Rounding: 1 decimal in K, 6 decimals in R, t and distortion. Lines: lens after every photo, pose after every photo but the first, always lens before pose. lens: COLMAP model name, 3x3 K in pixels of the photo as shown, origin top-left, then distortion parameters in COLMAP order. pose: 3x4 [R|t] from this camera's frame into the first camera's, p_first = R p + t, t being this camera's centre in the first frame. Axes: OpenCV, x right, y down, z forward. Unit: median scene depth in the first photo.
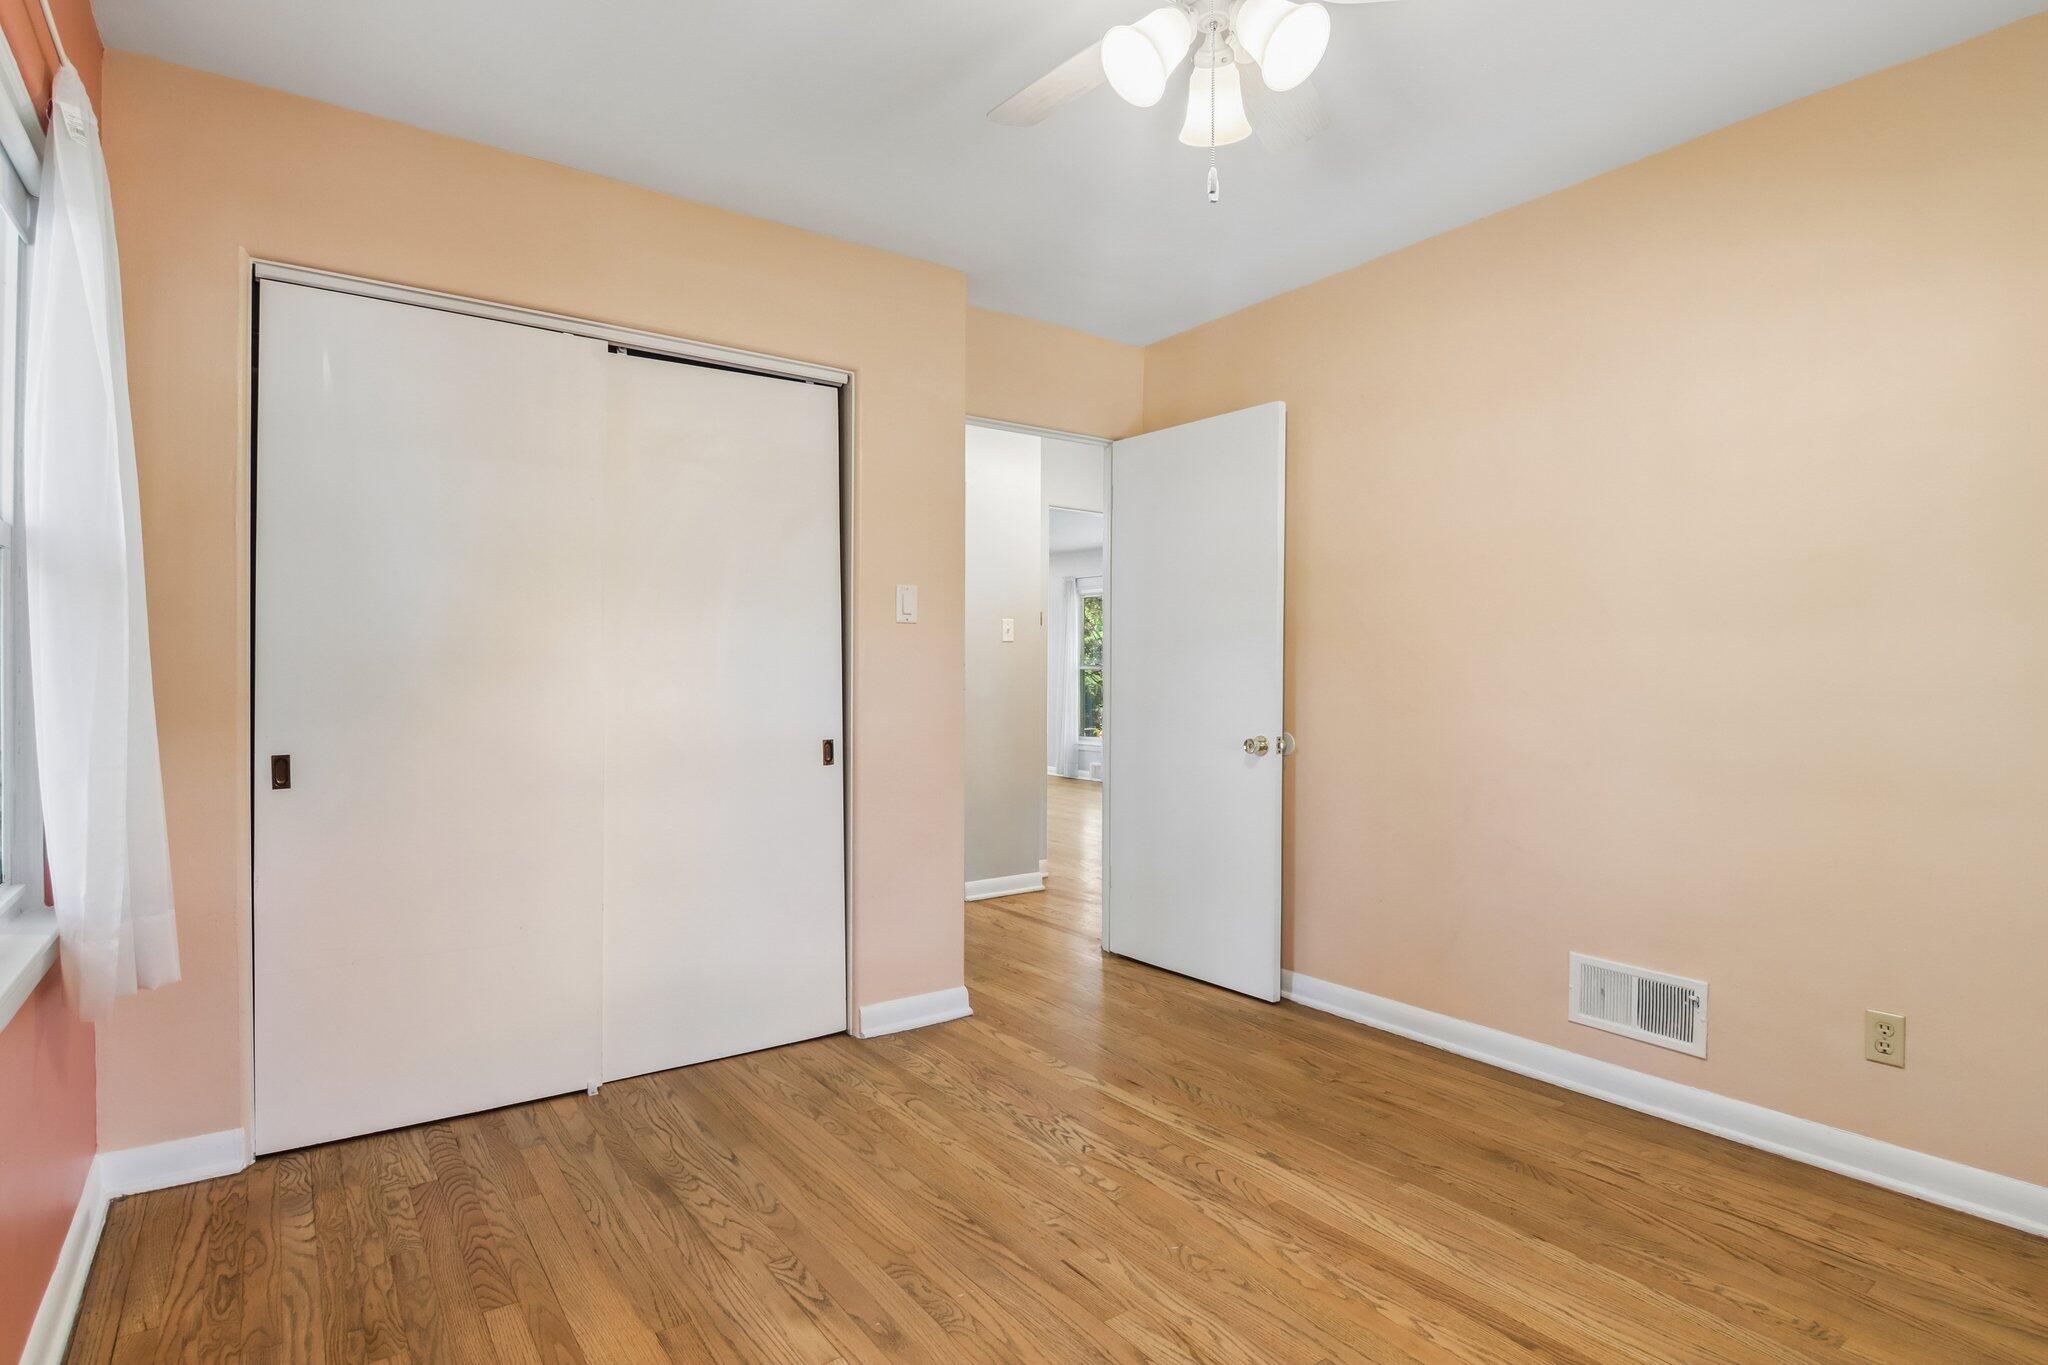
lens RADIAL K [[1043.0, 0, 1020.5], [0, 1043.0, 675.7], [0, 0, 1]] dist [-0.008681, -0.006351]
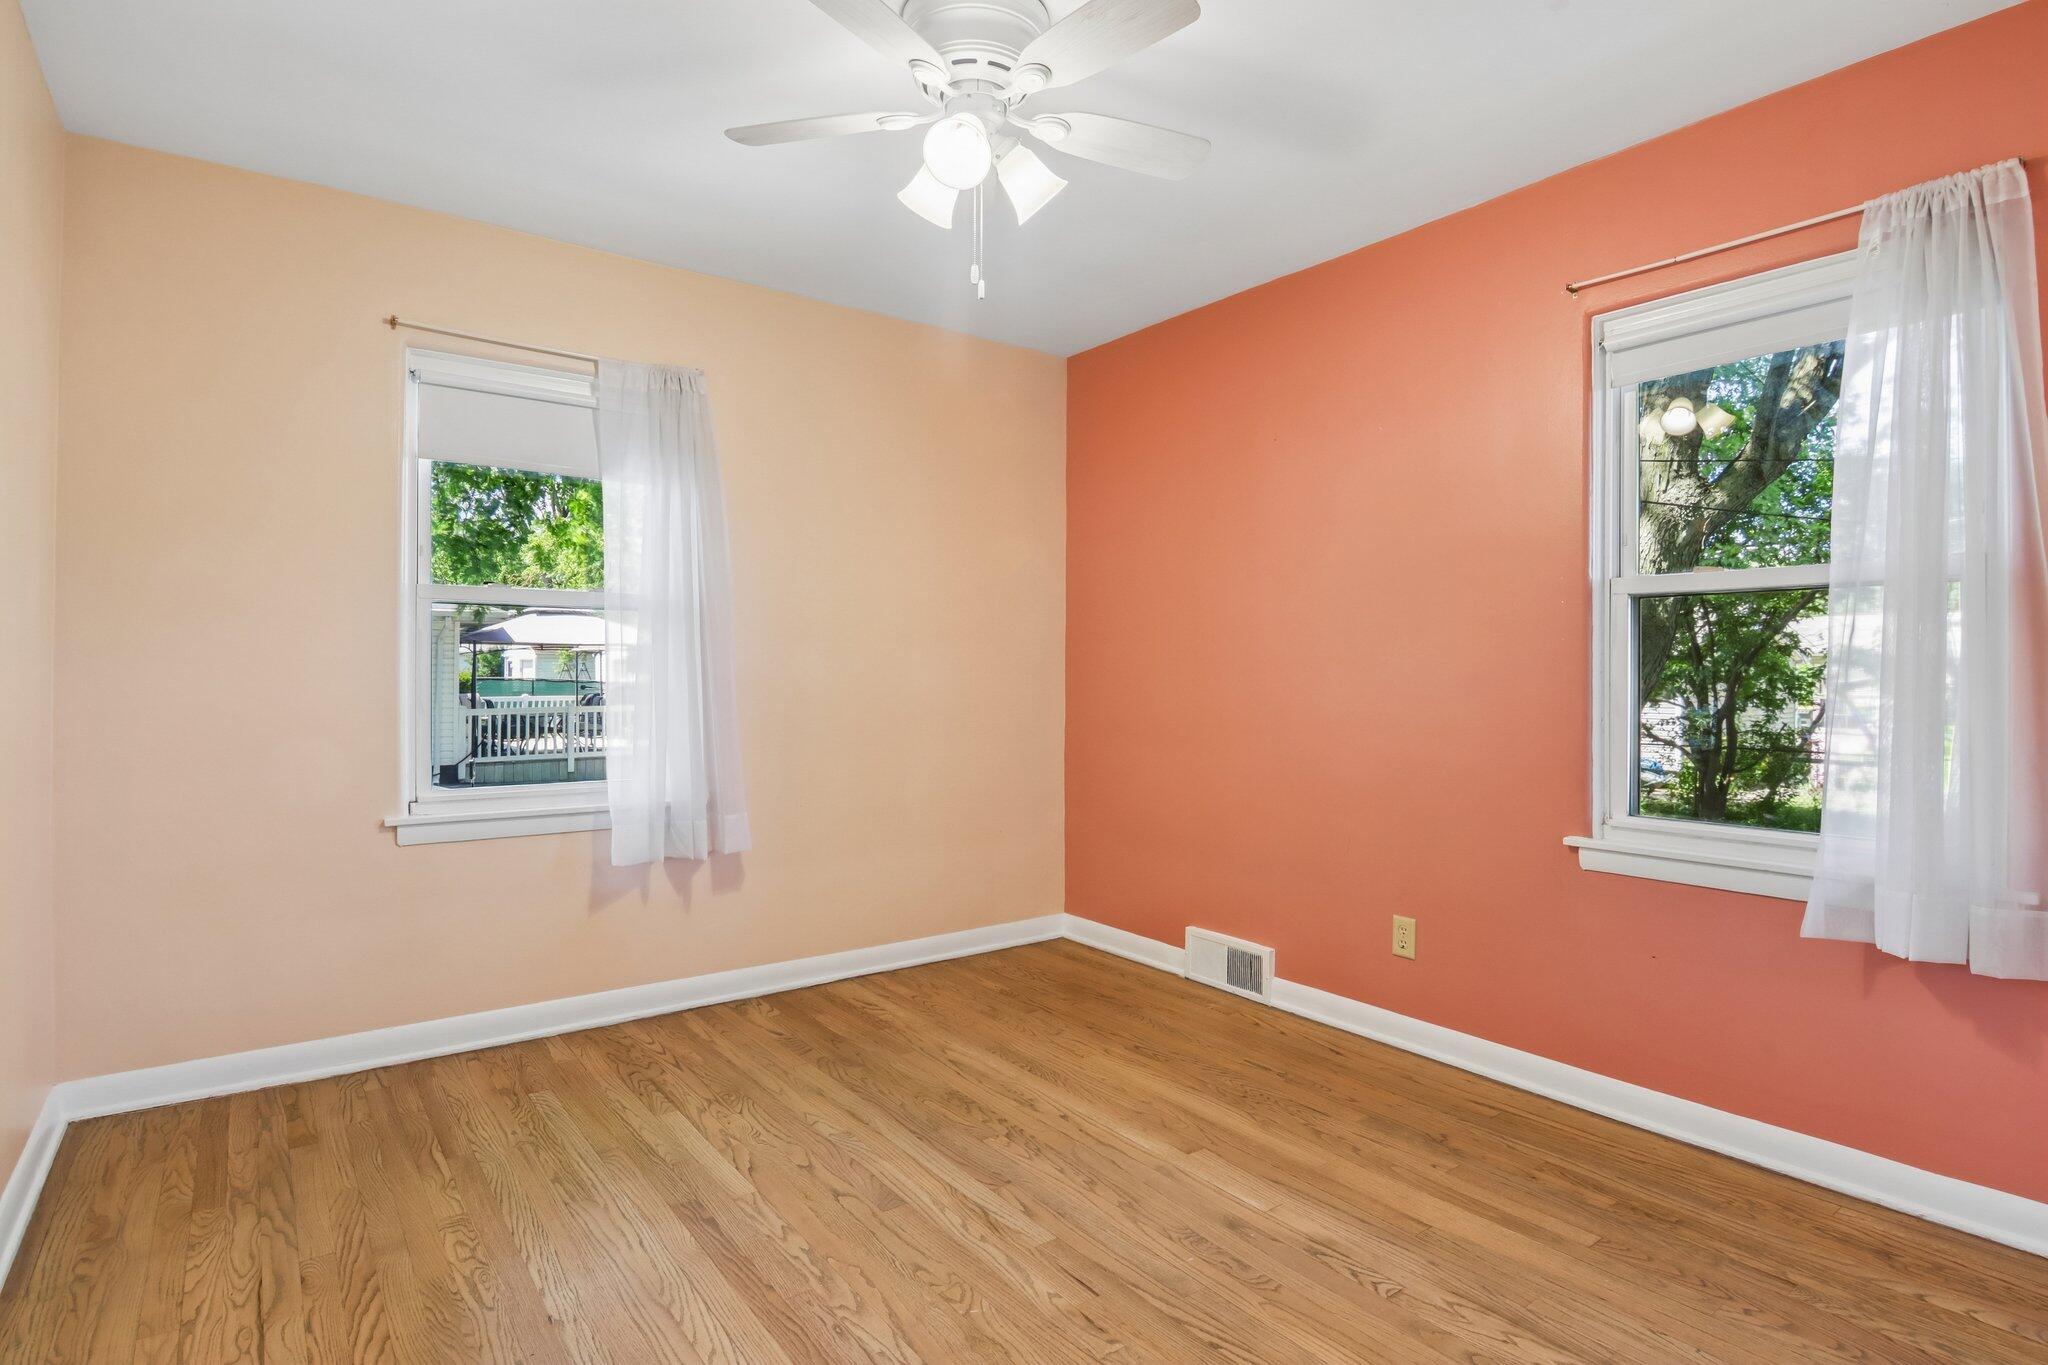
lens RADIAL K [[1043.0, 0, 1024.9], [0, 1043.0, 687.1], [0, 0, 1]] dist [-0.008681, -0.006351]
pose [[-0.999809, -0.005718, -0.018670, 0.130750], [-0.005967, 0.999893, 0.013331, -0.000014], [0.018592, 0.013439, -0.999737, 1.987725]]
